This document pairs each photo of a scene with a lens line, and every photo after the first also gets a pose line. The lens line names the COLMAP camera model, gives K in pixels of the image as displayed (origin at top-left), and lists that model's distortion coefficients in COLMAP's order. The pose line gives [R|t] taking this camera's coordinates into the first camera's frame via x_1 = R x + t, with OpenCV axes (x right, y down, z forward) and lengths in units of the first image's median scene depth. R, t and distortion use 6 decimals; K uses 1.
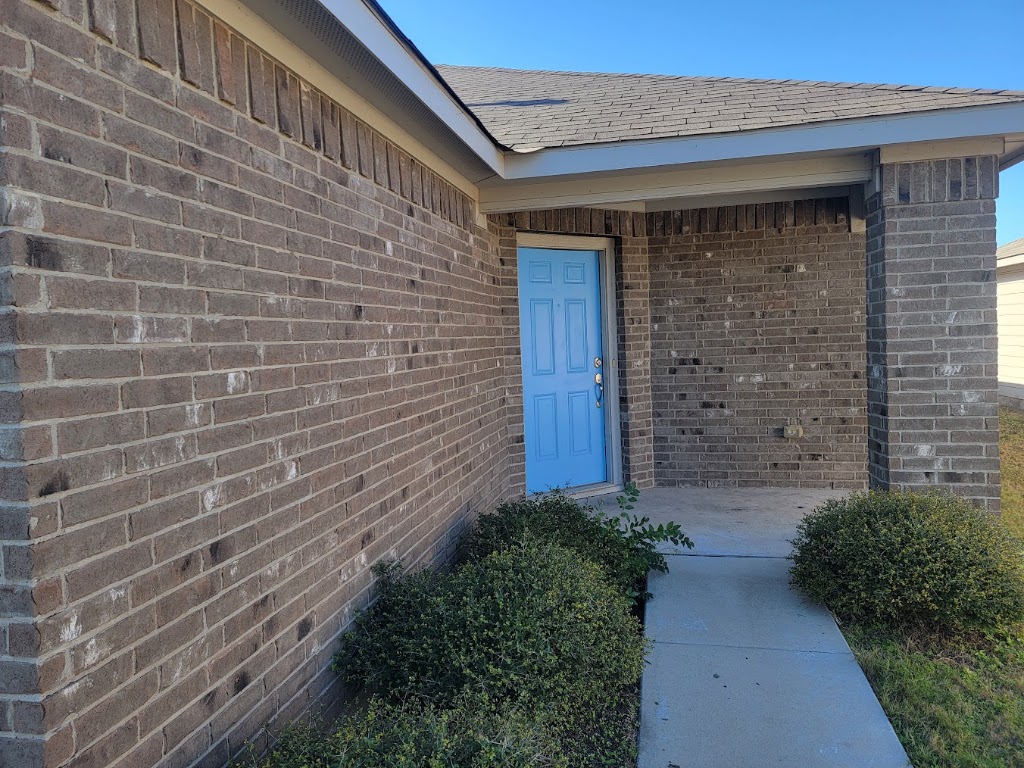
lens RADIAL K [[708.7, 0, 512.0], [0, 708.7, 384.0], [0, 0, 1]] dist [0.027220, -0.003671]
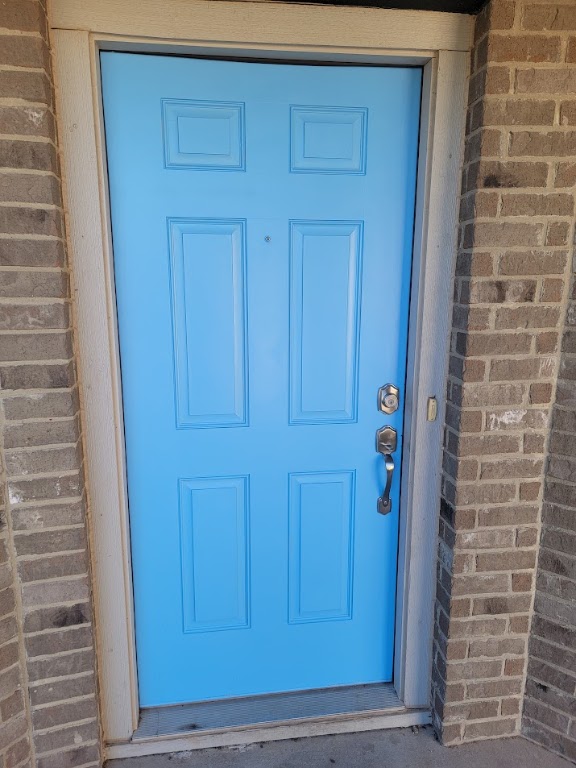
lens RADIAL K [[531.5, 0, 288.0], [0, 531.5, 384.0], [0, 0, 1]] dist [0.027220, -0.003671]
pose [[0.903995, 0.128575, -0.407751, 0.187787], [-0.060889, 0.982705, 0.174880, -0.084177], [0.423184, -0.133264, 0.896190, 0.740060]]
